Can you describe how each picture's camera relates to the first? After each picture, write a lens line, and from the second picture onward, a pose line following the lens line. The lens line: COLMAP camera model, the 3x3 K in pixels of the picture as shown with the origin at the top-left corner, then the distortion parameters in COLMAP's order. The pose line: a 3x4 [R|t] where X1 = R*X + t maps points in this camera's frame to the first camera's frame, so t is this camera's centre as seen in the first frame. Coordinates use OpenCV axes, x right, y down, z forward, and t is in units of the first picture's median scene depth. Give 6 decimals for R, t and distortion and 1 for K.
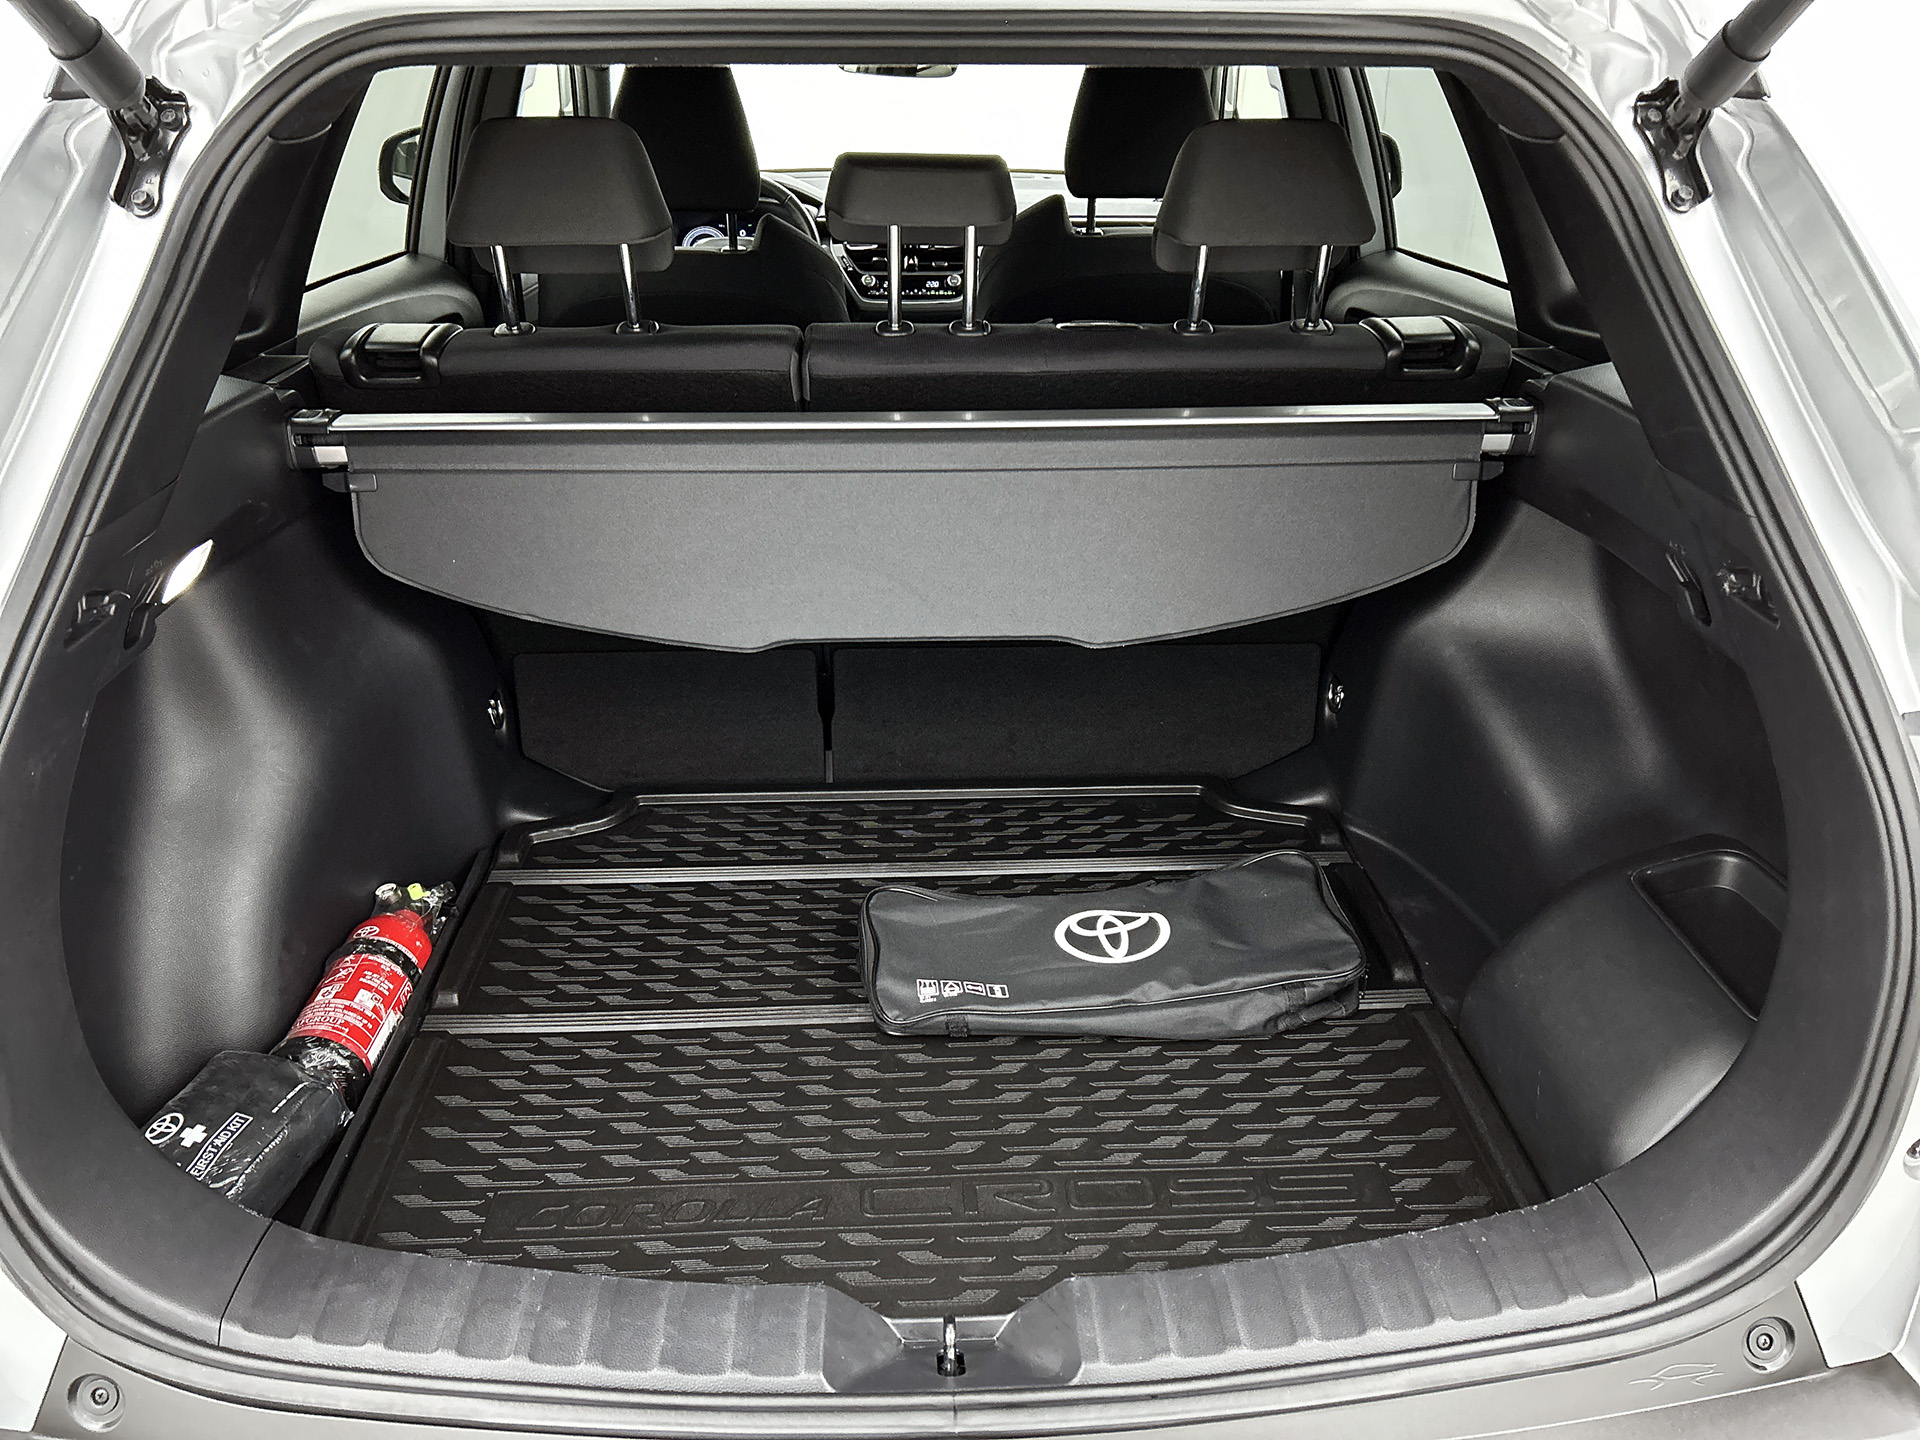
lens RADIAL K [[1435.9, 0, 960.0], [0, 1435.9, 720.0], [0, 0, 1]] dist [0.006696, -0.003667]
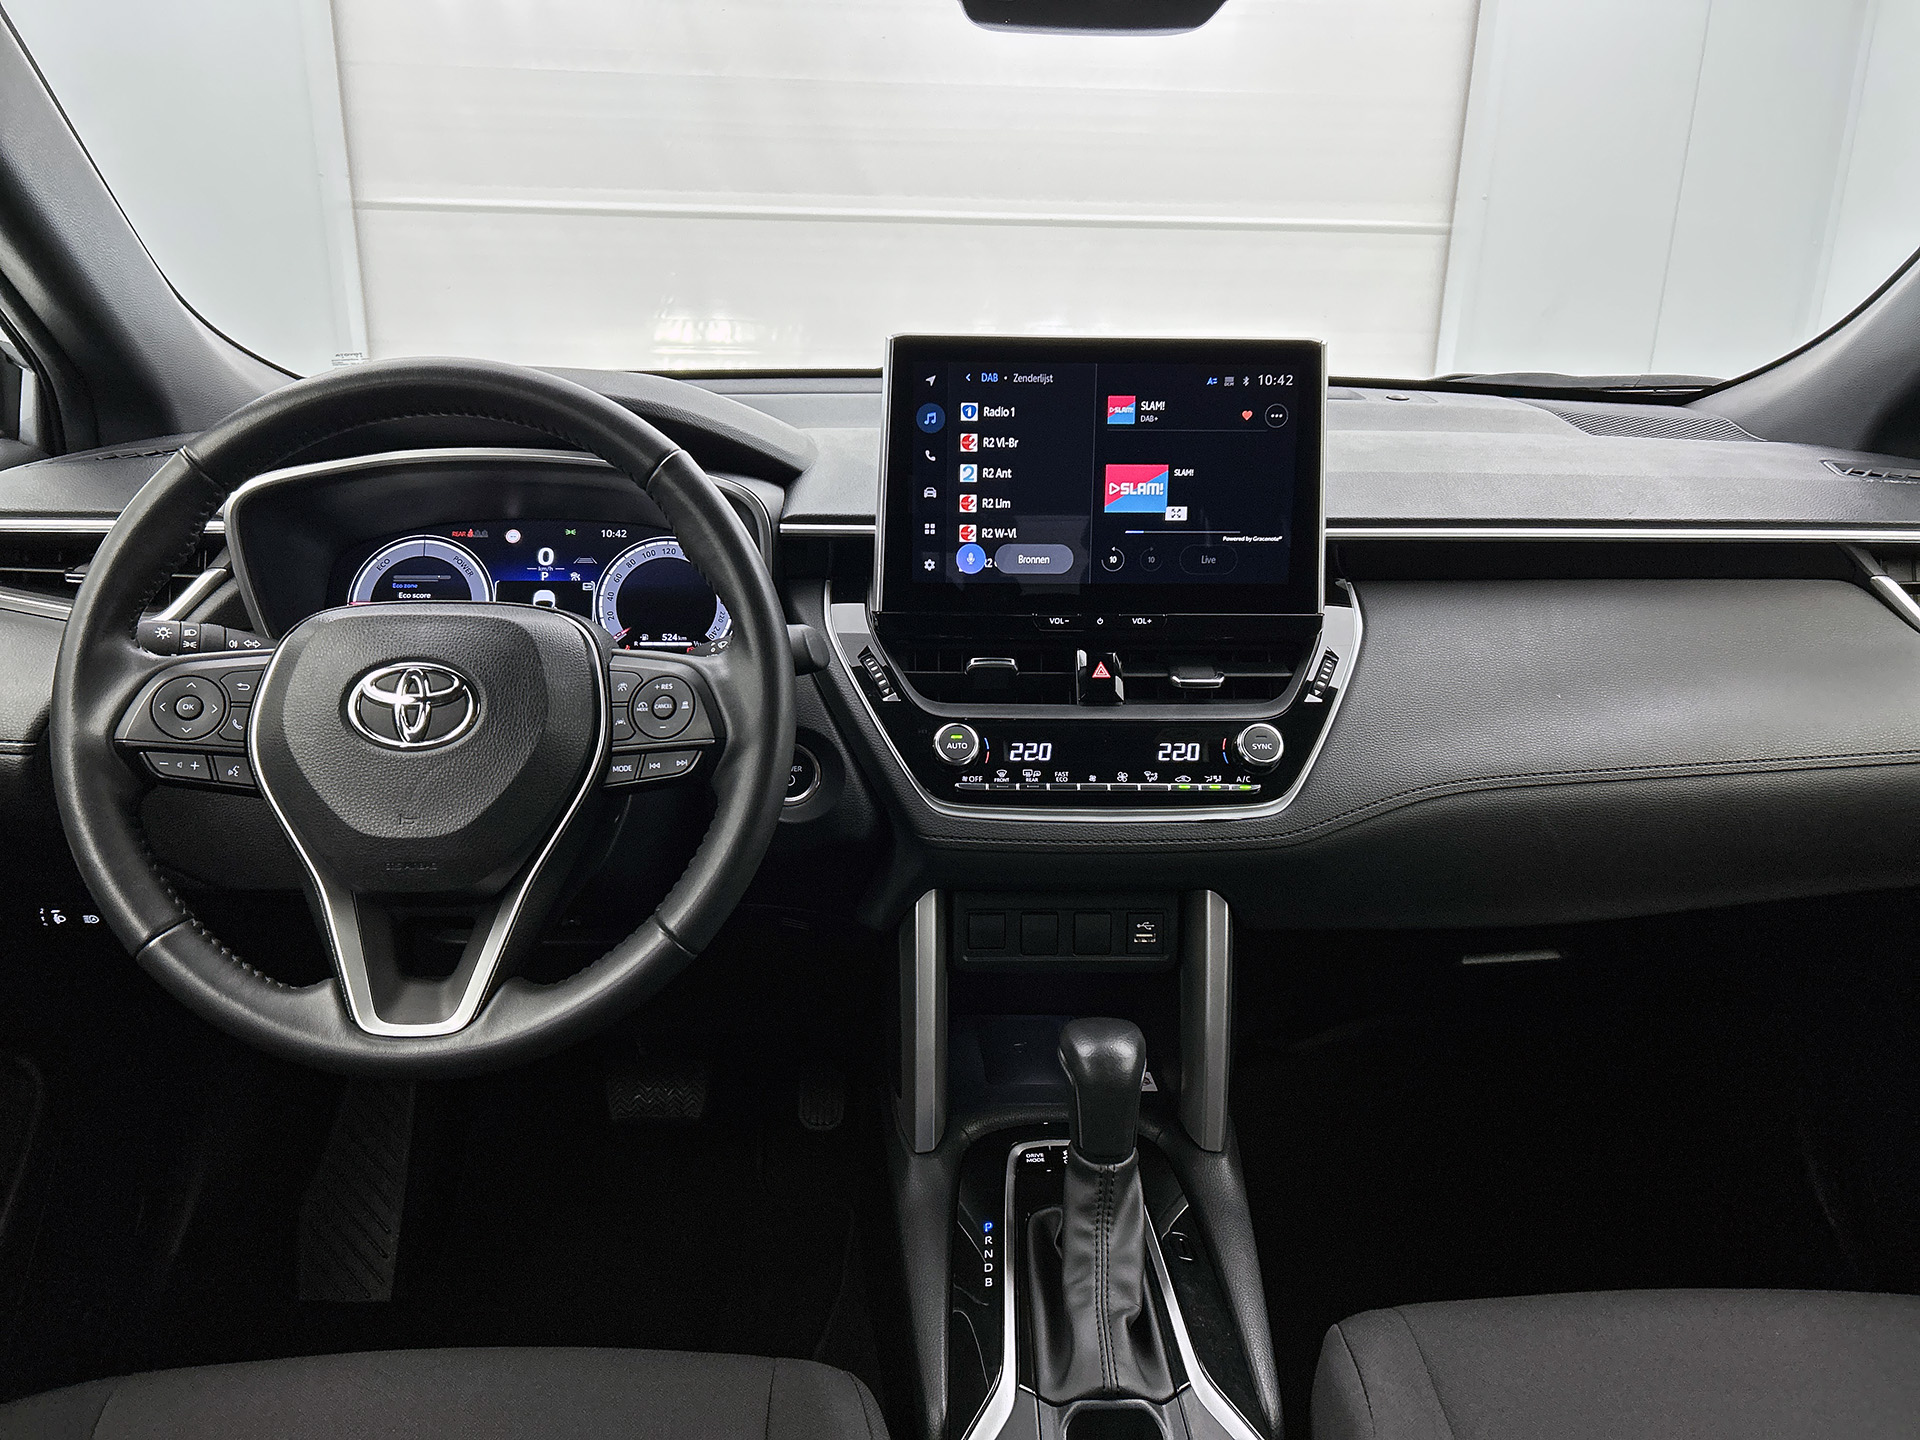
lens RADIAL K [[1435.9, 0, 960.0], [0, 1435.9, 720.0], [0, 0, 1]] dist [0.006696, -0.003667]
pose [[0.999865, 0.012589, 0.010586, -0.065692], [-0.010402, 0.982512, -0.185908, -0.256803], [-0.012742, 0.185773, 0.982510, 0.721718]]
